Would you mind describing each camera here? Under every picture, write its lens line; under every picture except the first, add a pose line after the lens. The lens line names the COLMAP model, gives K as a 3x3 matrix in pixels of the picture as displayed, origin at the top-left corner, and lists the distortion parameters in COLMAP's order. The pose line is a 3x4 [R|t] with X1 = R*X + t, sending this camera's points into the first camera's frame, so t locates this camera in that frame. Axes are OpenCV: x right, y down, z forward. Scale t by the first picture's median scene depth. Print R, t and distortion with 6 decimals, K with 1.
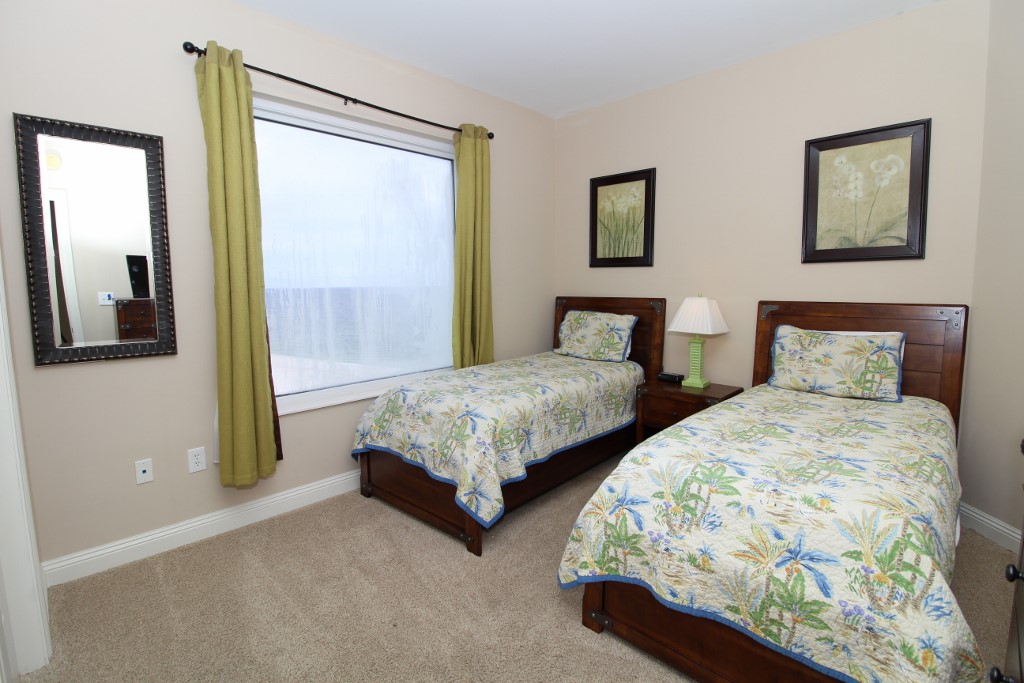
lens RADIAL K [[469.8, 0, 511.8], [0, 469.8, 337.4], [0, 0, 1]] dist [-0.007229, -0.009594]
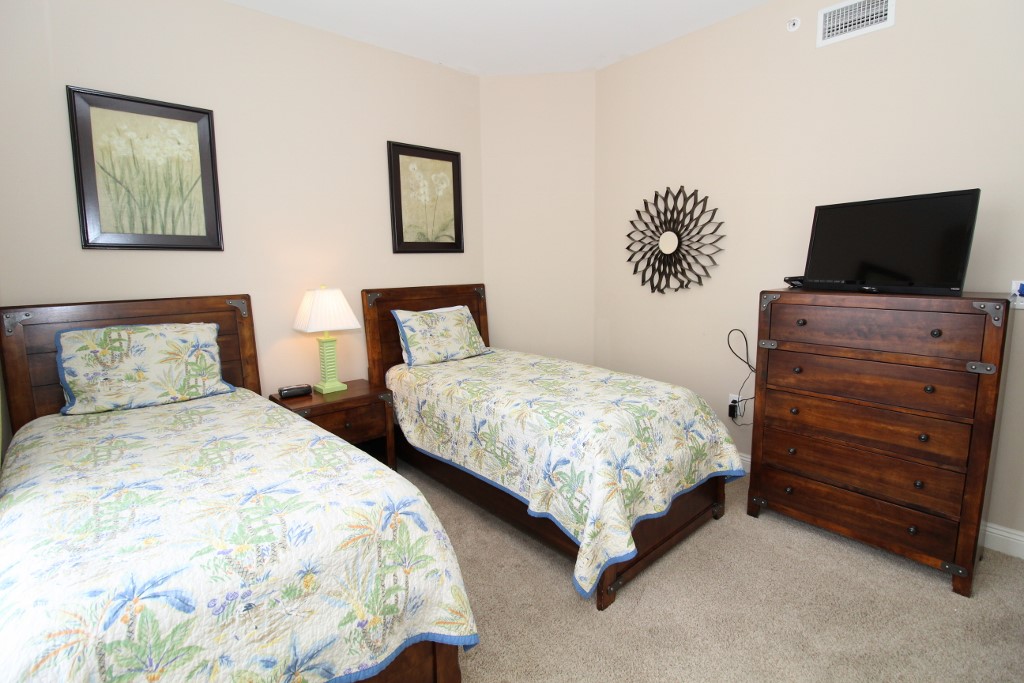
lens RADIAL K [[469.8, 0, 510.6], [0, 469.8, 339.1], [0, 0, 1]] dist [-0.007229, -0.009594]
pose [[0.085325, -0.148371, 0.985244, -0.513525], [0.128779, 0.982198, 0.136760, -0.080284], [-0.987996, 0.115209, 0.102913, 0.677911]]
